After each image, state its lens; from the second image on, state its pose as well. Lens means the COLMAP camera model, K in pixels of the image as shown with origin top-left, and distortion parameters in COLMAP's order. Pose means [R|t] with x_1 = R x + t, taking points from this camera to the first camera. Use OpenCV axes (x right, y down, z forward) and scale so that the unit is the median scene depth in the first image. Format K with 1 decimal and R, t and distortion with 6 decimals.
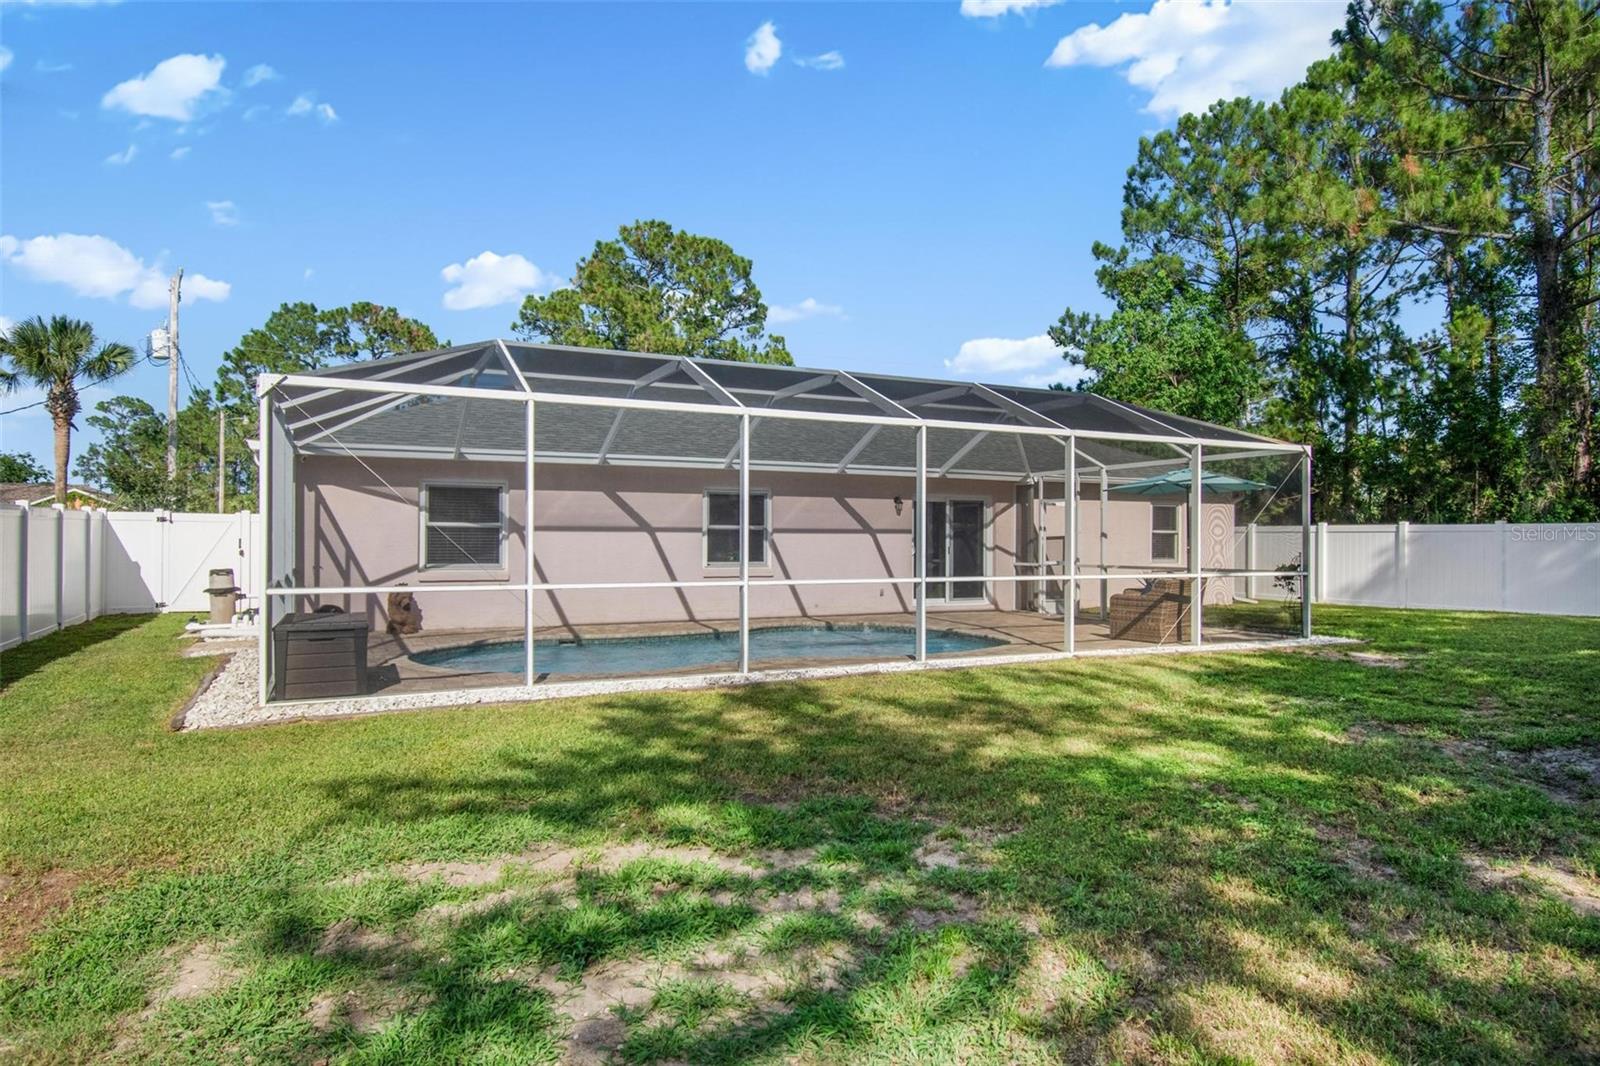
lens RADIAL K [[894.9, 0, 786.3], [0, 894.9, 530.1], [0, 0, 1]] dist [-0.003752, -0.002695]
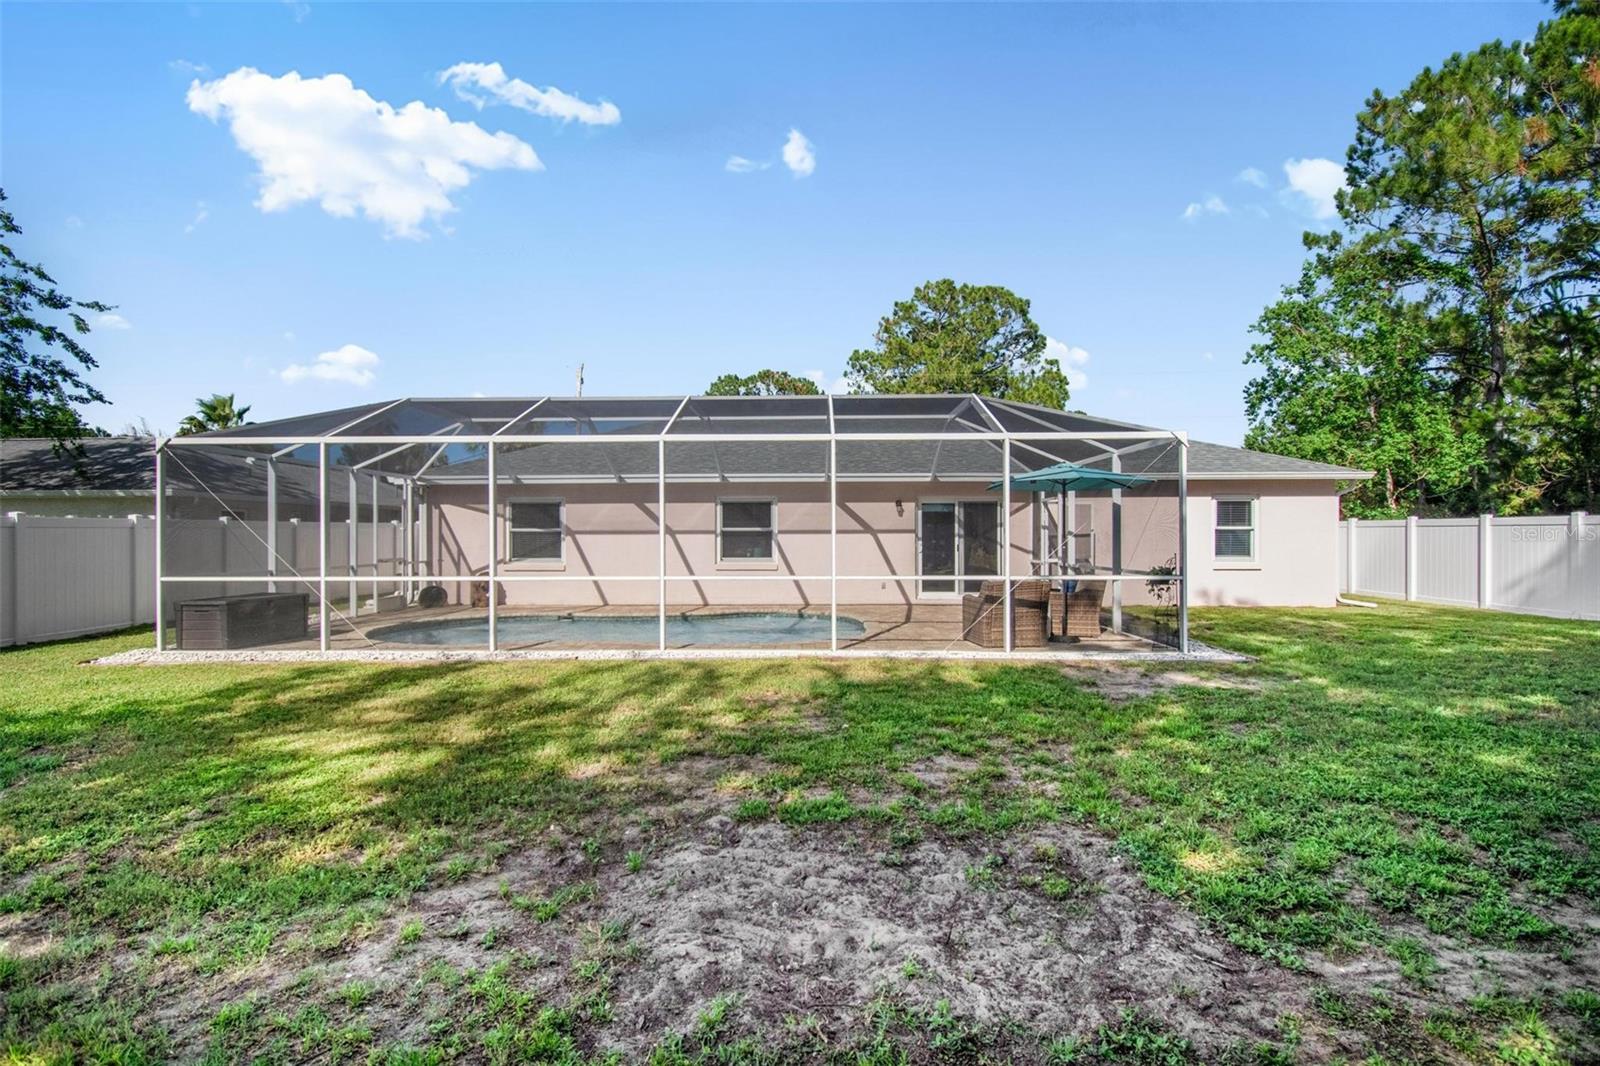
lens RADIAL K [[703.8, 0, 807.1], [0, 703.8, 529.4], [0, 0, 1]] dist [-0.004197, -0.008760]
pose [[0.903080, -0.010588, -0.429342, 0.396080], [0.010750, 0.999940, -0.002049, -0.000442], [0.429338, -0.002765, 0.903140, 0.165198]]
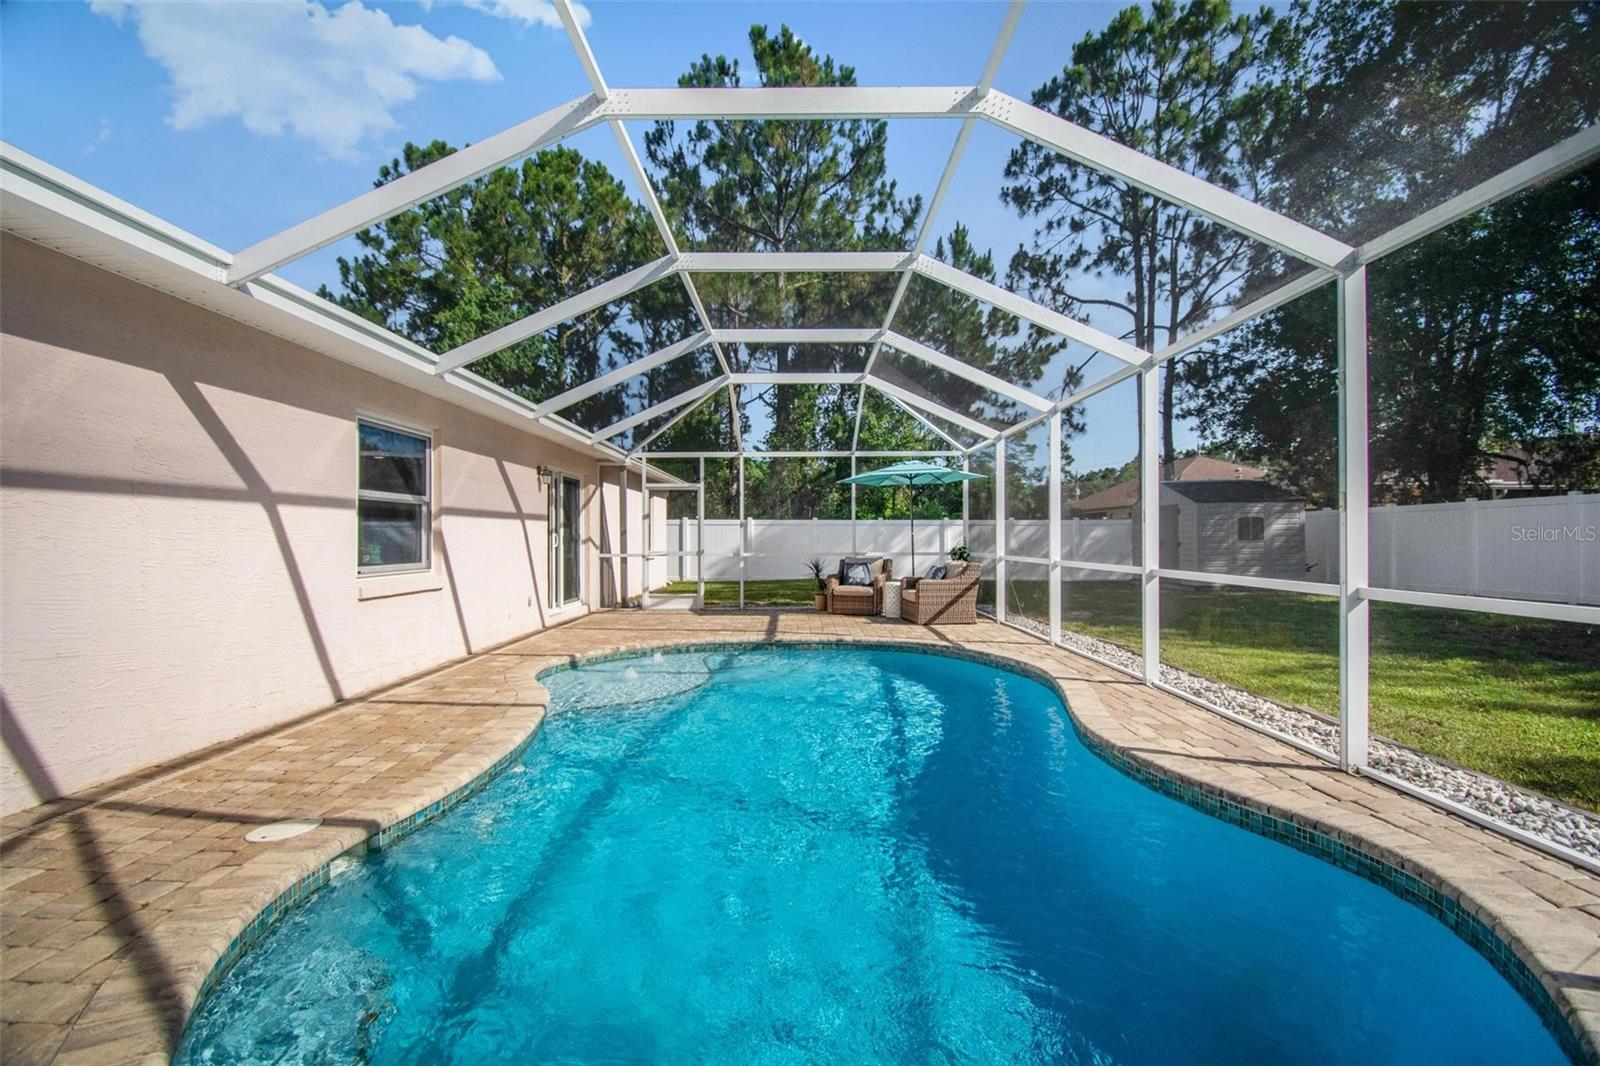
lens RADIAL K [[703.8, 0, 798.2], [0, 703.8, 530.2], [0, 0, 1]] dist [-0.004197, -0.008760]
pose [[0.419548, 0.009490, 0.907684, -0.296073], [-0.018080, 0.999834, -0.002097, 0.010020], [-0.907553, -0.015531, 0.419650, 0.585505]]
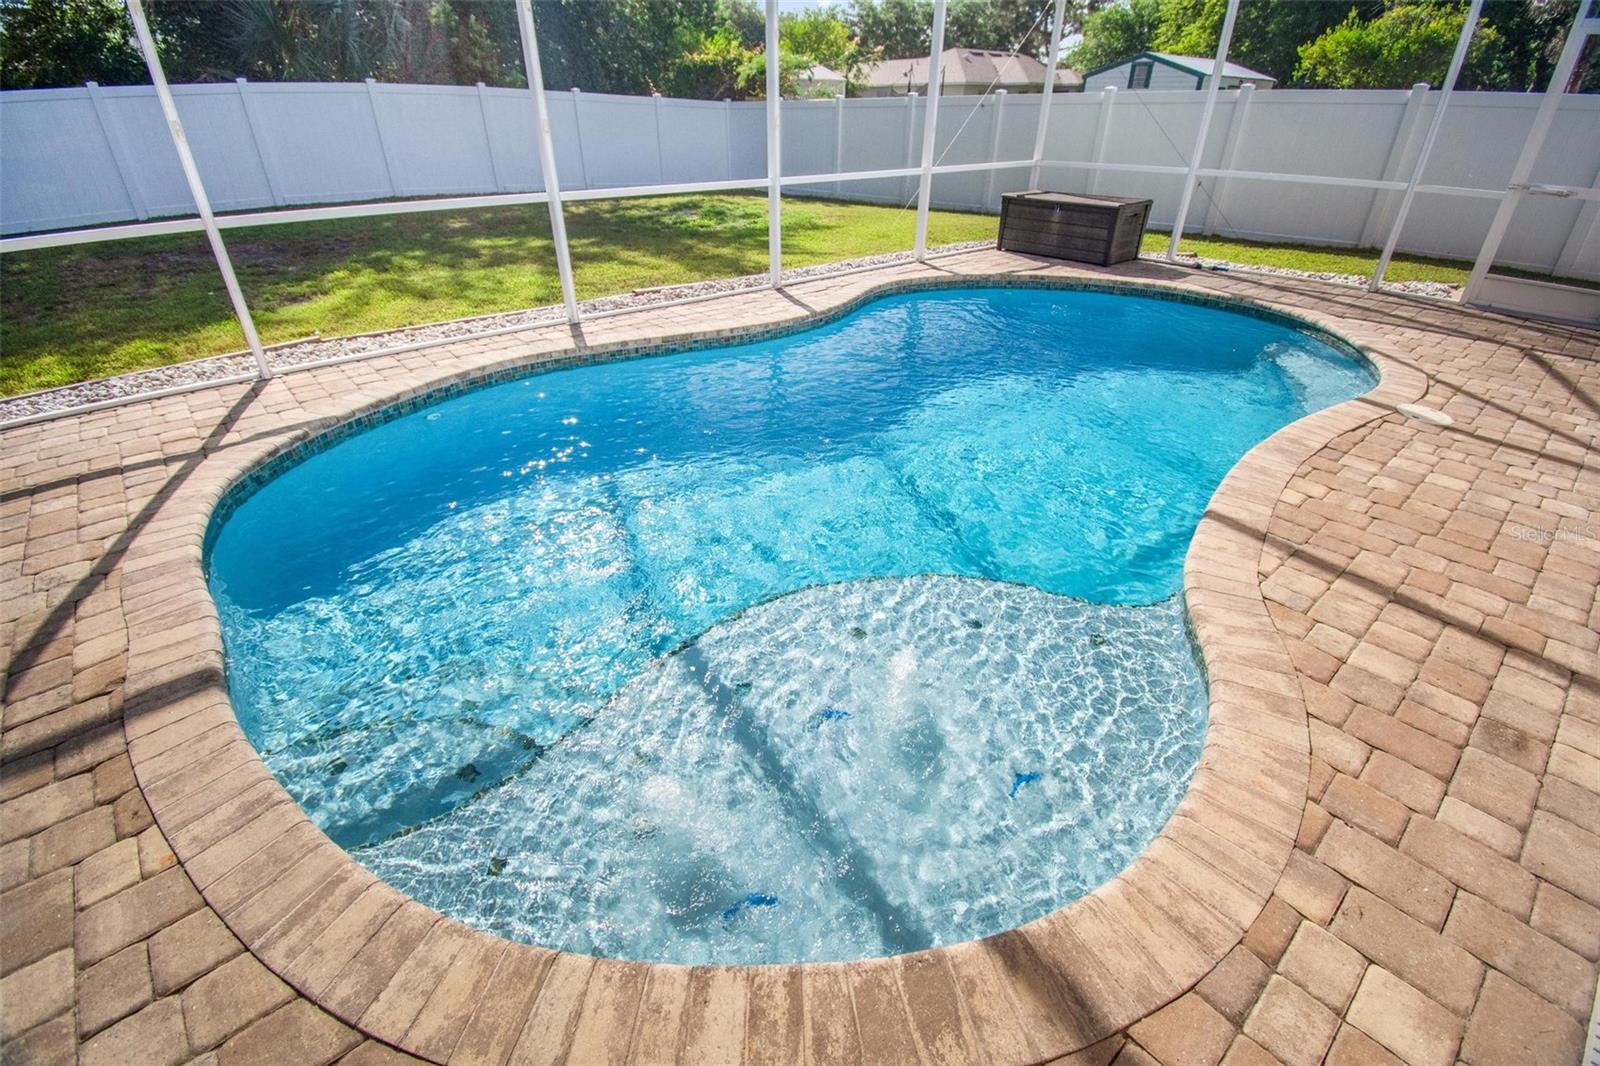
lens RADIAL K [[703.8, 0, 816.3], [0, 703.8, 531.3], [0, 0, 1]] dist [-0.004197, -0.008760]
pose [[-0.958253, 0.140635, -0.248943, 0.078870], [-0.007132, 0.858642, 0.512525, 0.001158], [0.285832, 0.492905, -0.821794, 0.935901]]
